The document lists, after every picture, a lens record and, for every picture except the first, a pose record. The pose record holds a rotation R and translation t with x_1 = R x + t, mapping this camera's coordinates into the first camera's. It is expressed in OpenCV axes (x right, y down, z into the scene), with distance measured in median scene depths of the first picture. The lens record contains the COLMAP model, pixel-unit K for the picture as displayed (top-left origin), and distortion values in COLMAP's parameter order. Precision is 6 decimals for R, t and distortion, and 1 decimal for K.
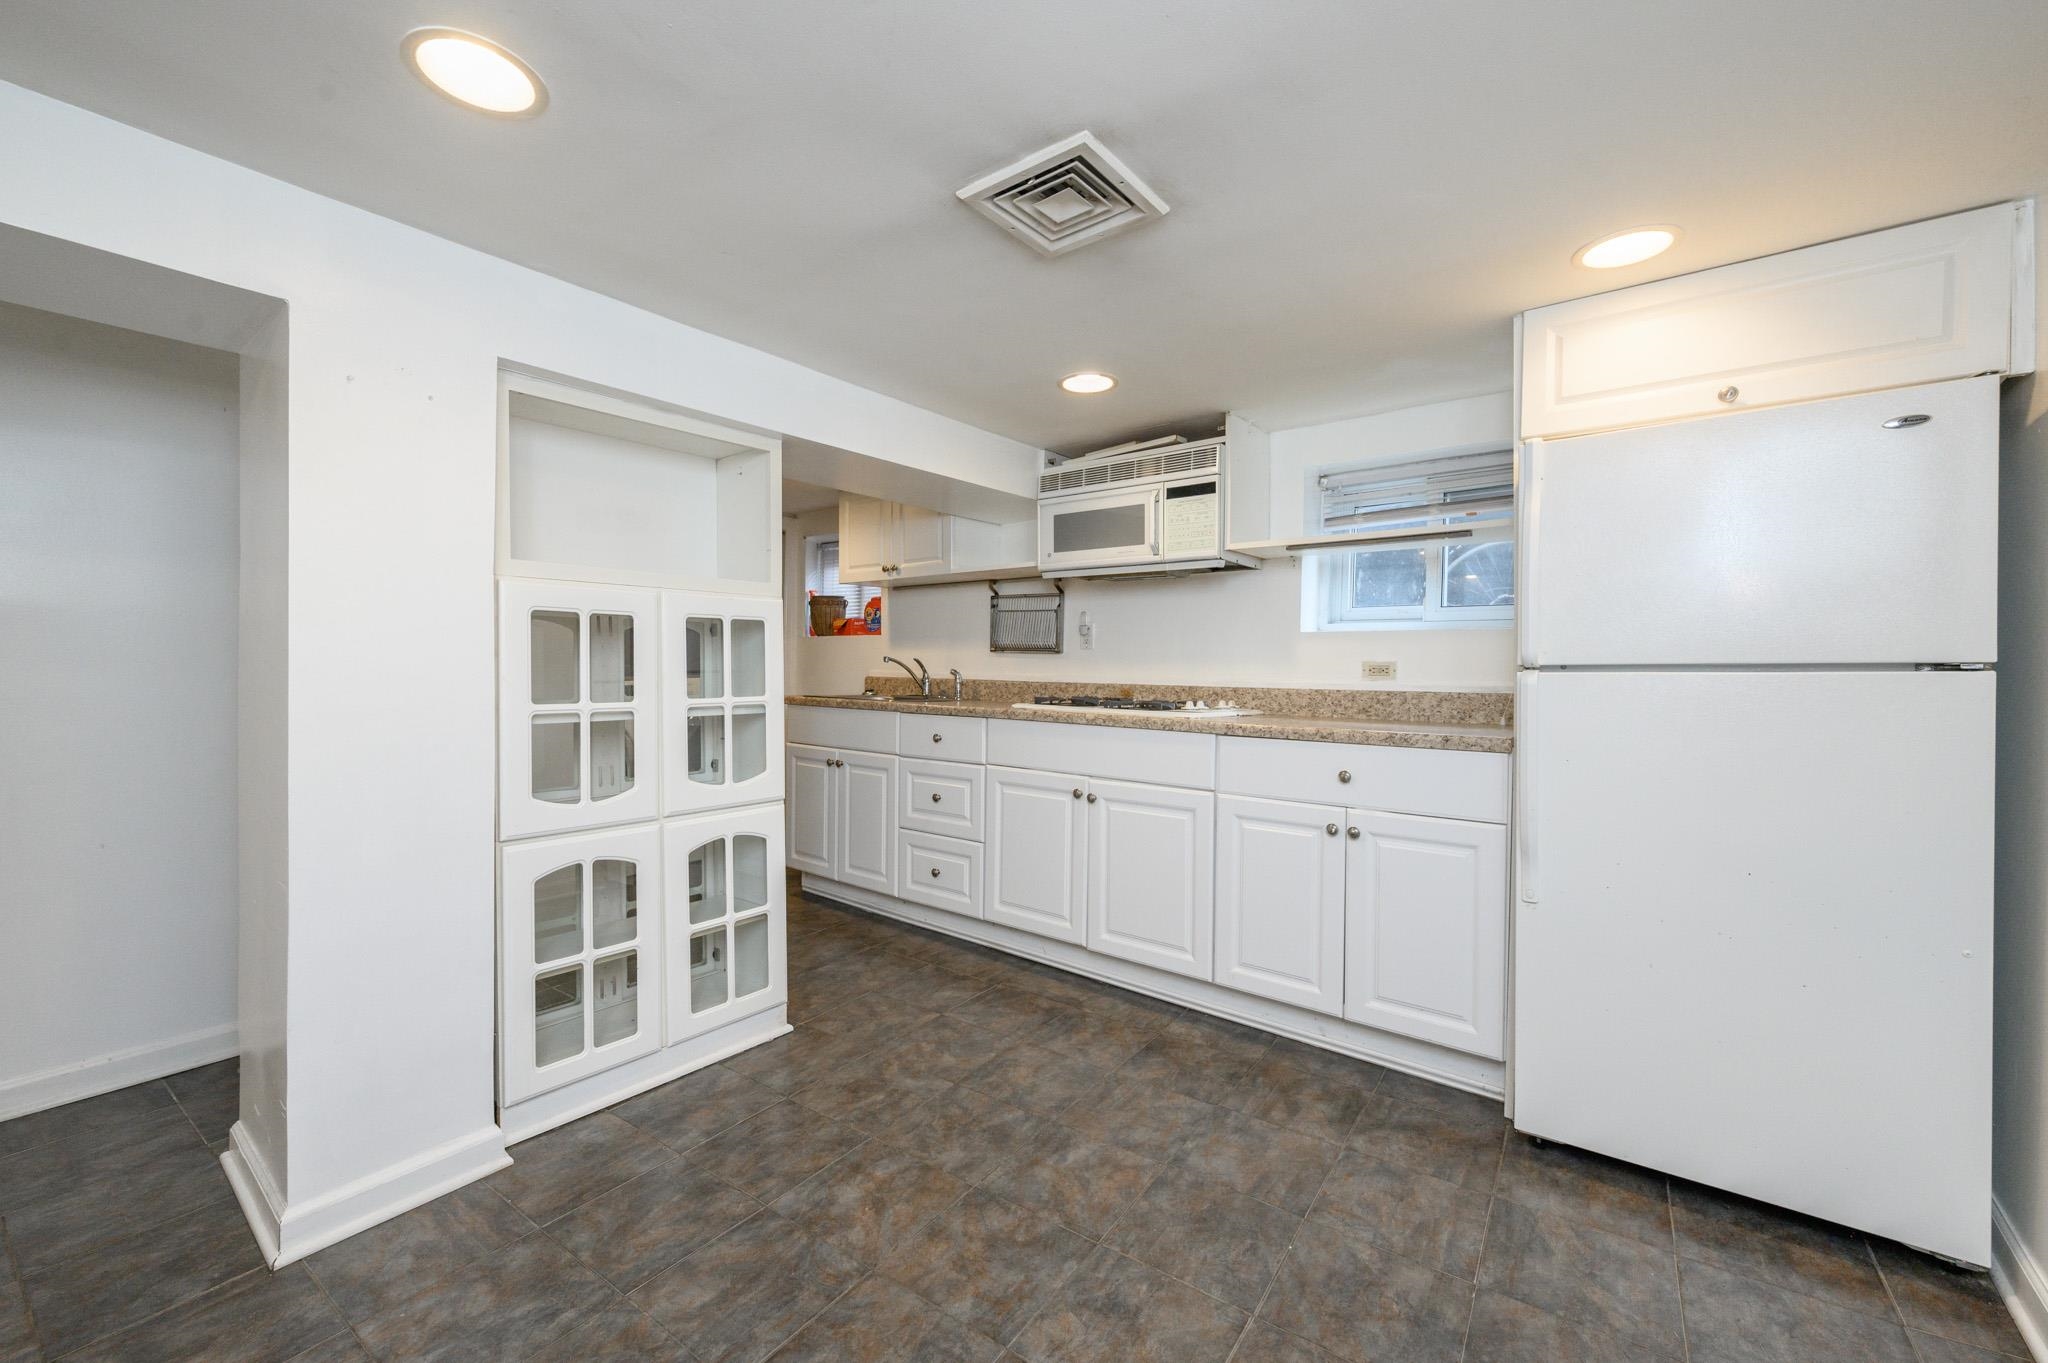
lens RADIAL K [[829.1, 0, 1017.1], [0, 829.1, 702.4], [0, 0, 1]] dist [0.000567, -0.000165]
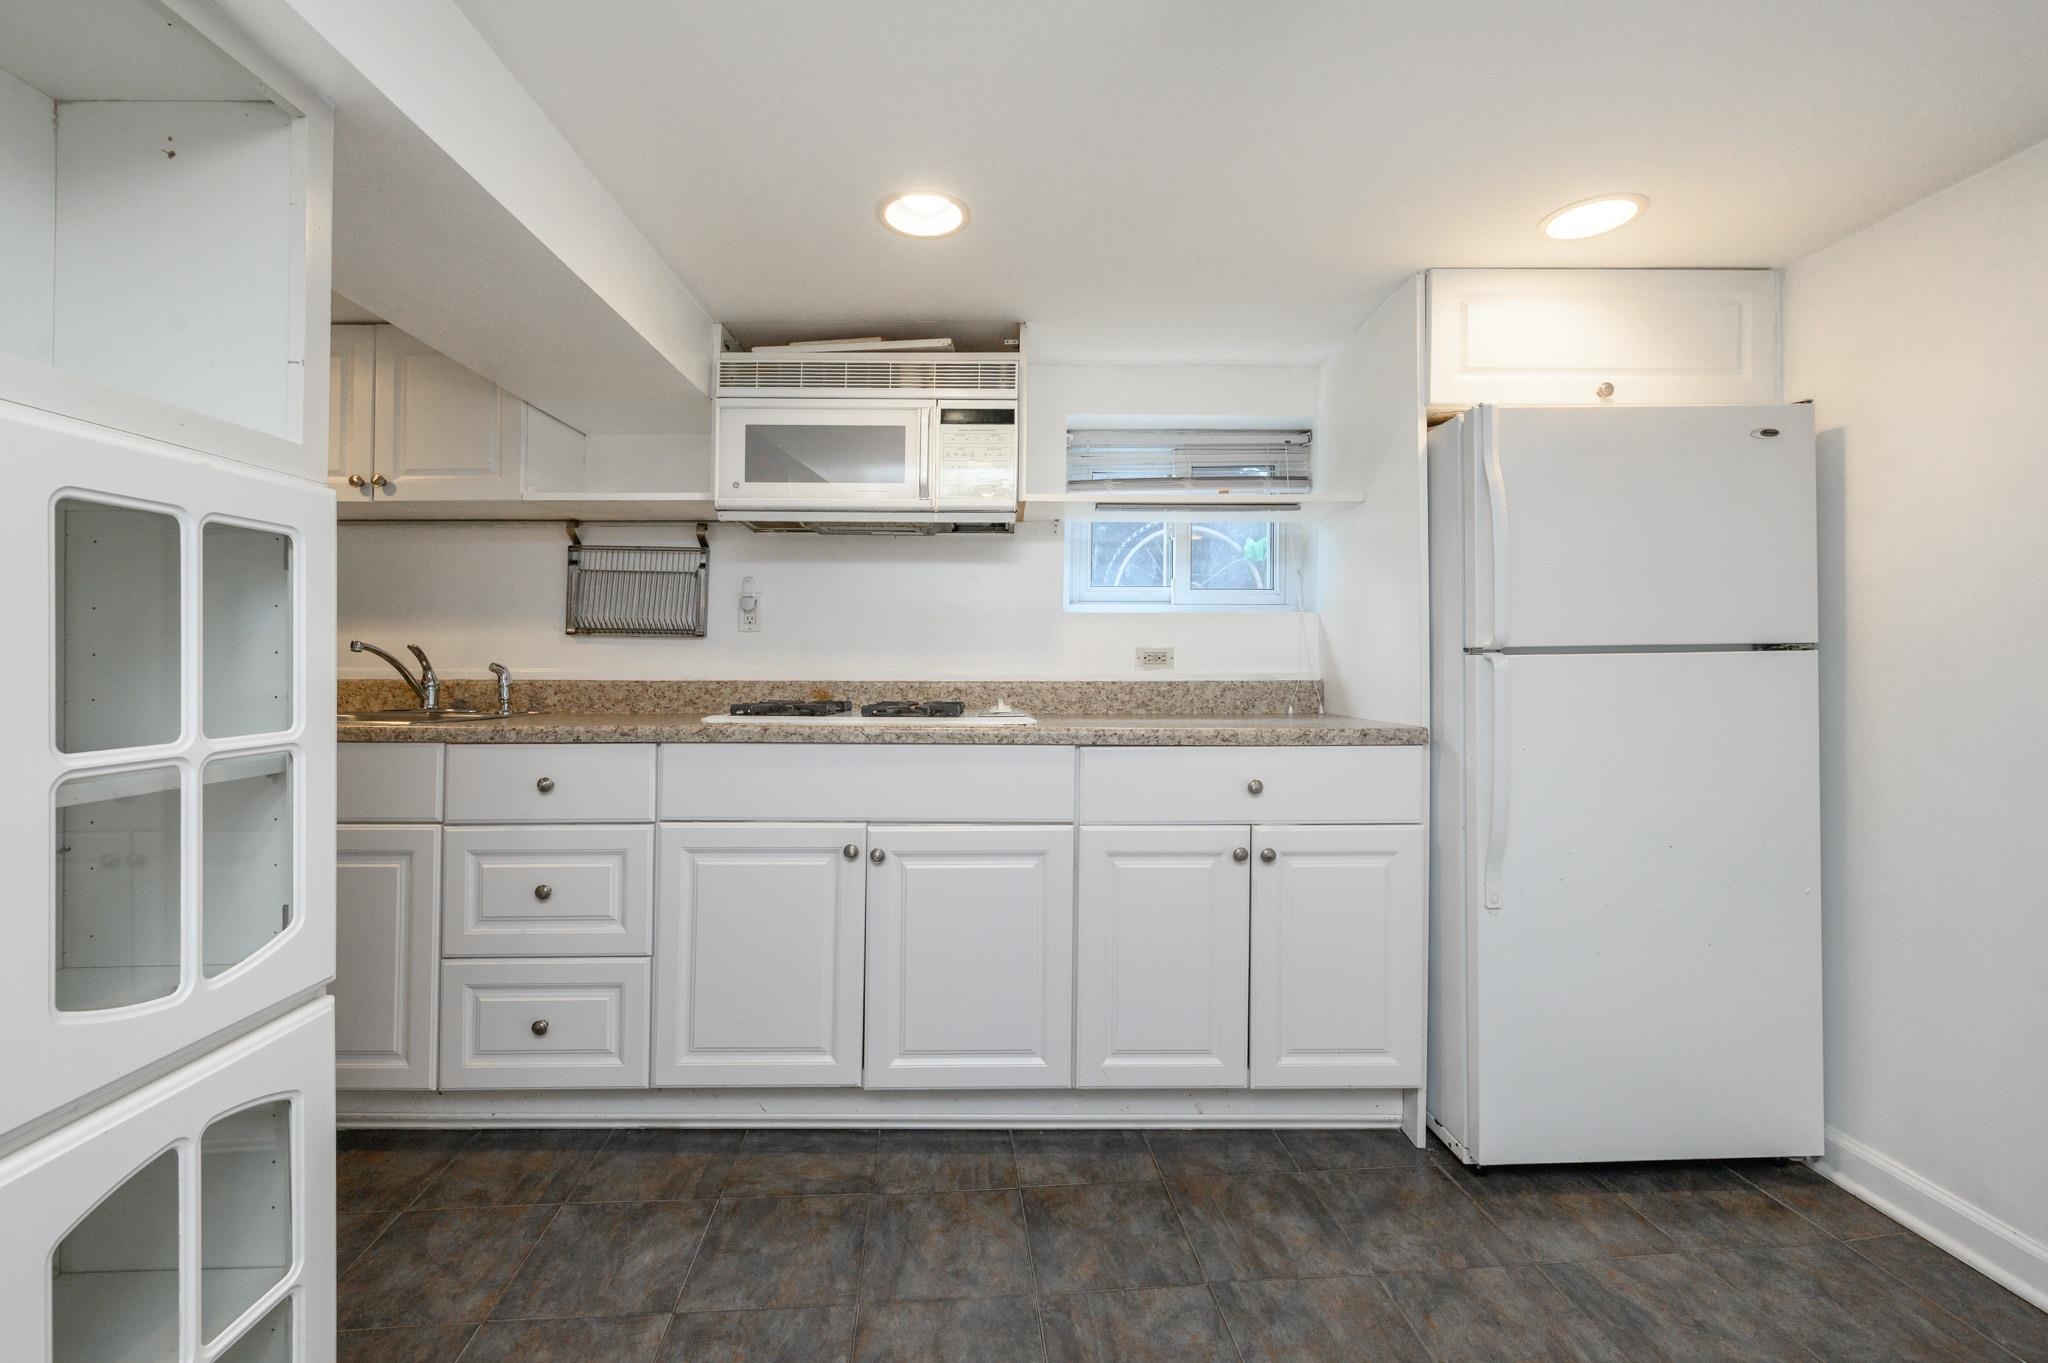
lens RADIAL K [[850.0, 0, 1008.0], [0, 850.0, 663.9], [0, 0, 1]] dist [0.000215, 0.000131]
pose [[0.769614, -0.009773, 0.638435, -0.259548], [0.035743, 0.998974, -0.027794, -0.013219], [-0.637509, 0.044210, 0.769174, 0.415797]]
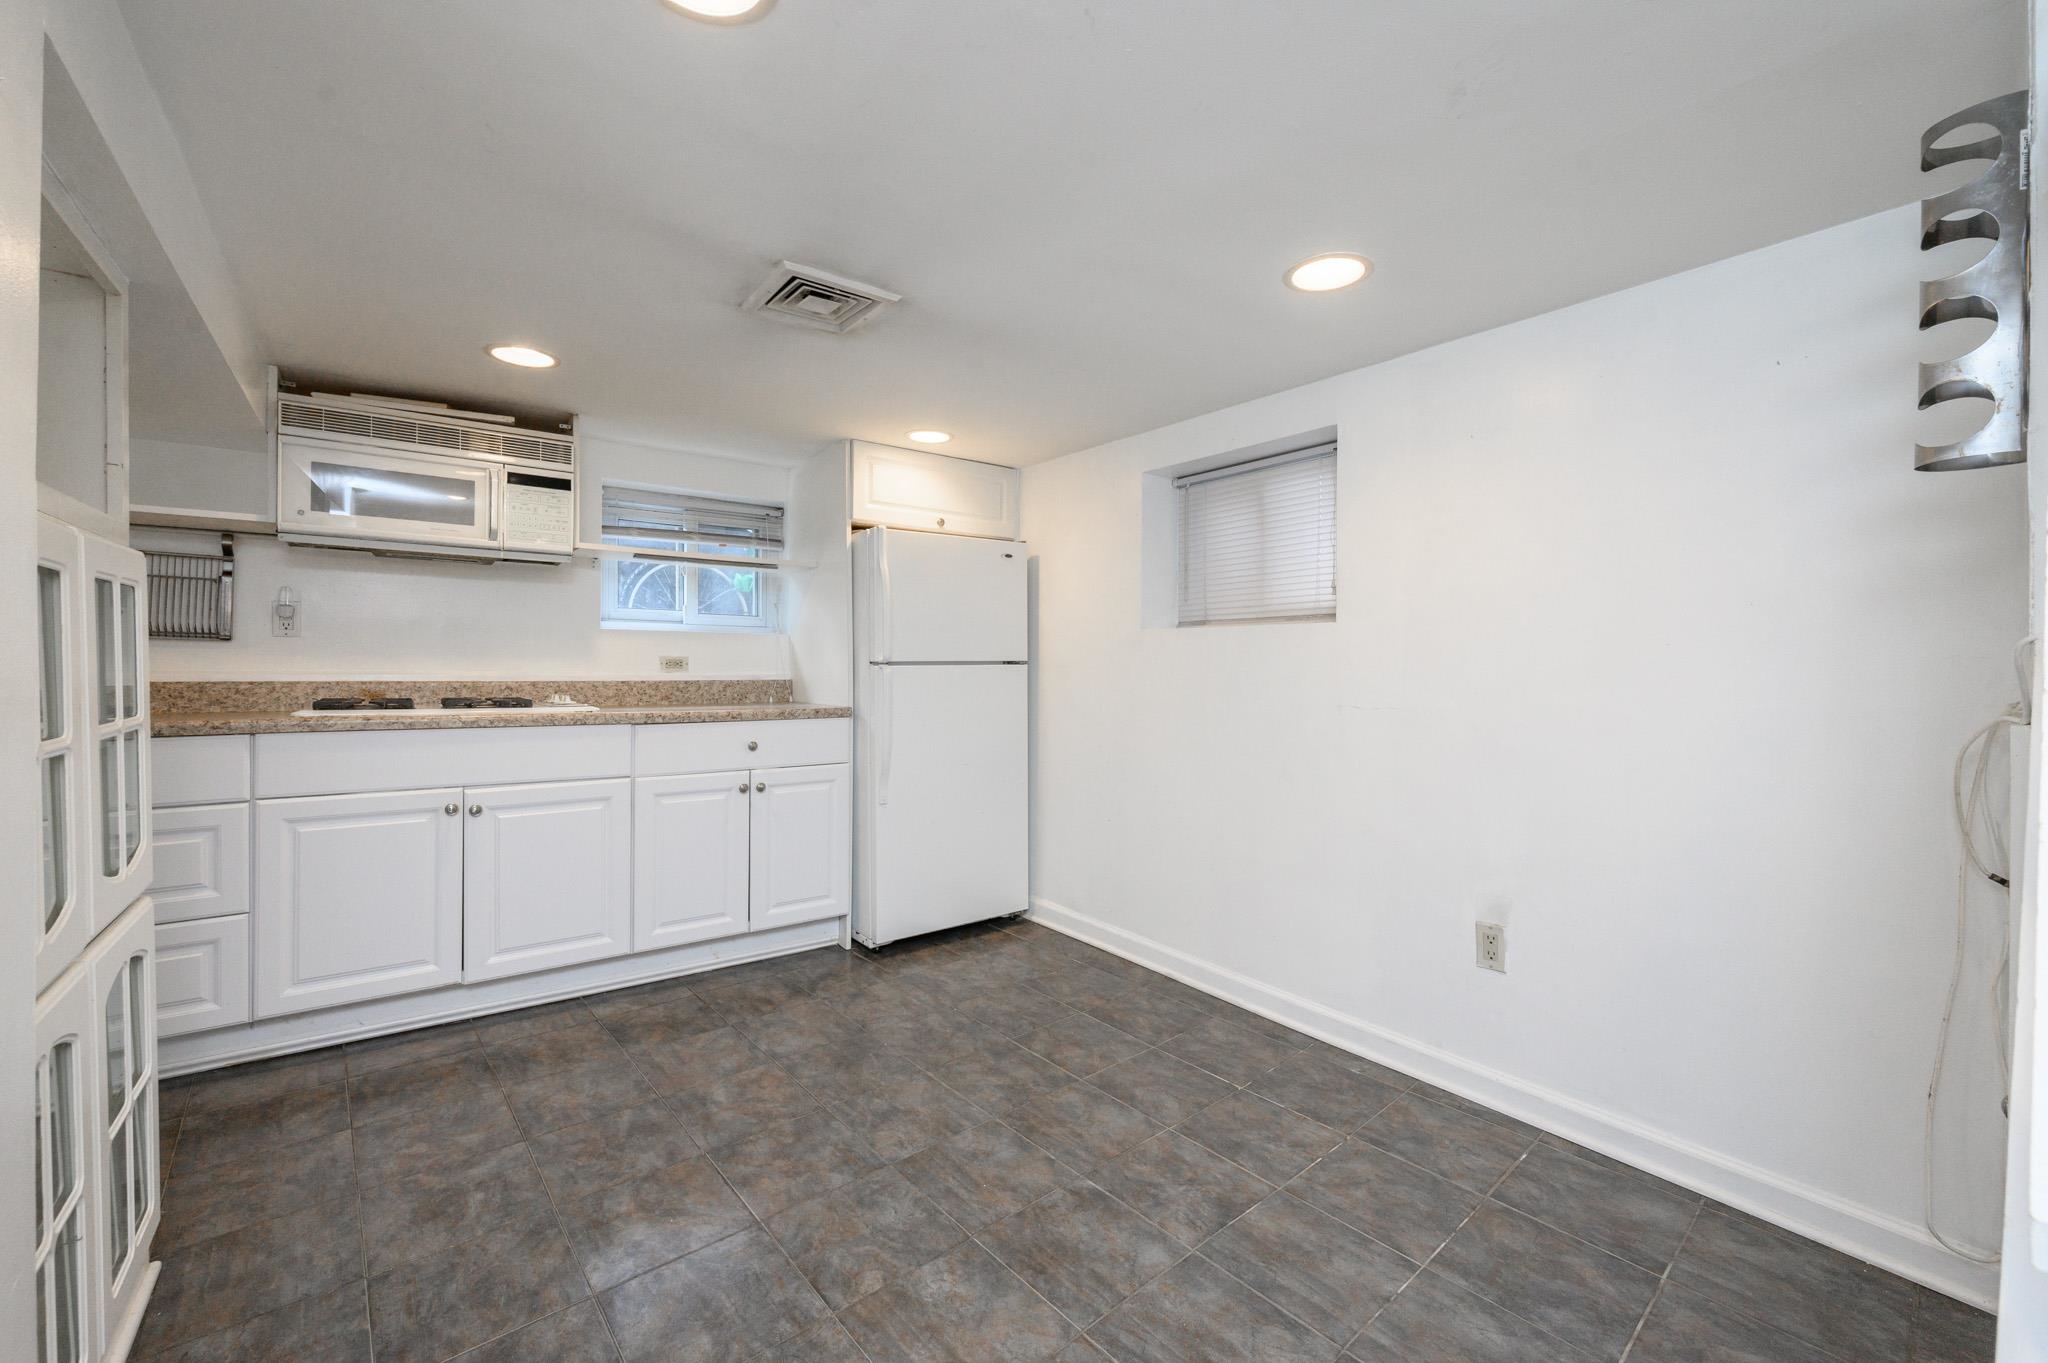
lens RADIAL K [[829.1, 0, 1017.1], [0, 829.1, 702.4], [0, 0, 1]] dist [0.000567, -0.000165]
pose [[0.249442, -0.051483, 0.967020, -0.621947], [0.035598, 0.998398, 0.043971, -0.017841], [-0.967735, 0.023456, 0.250875, 0.216417]]
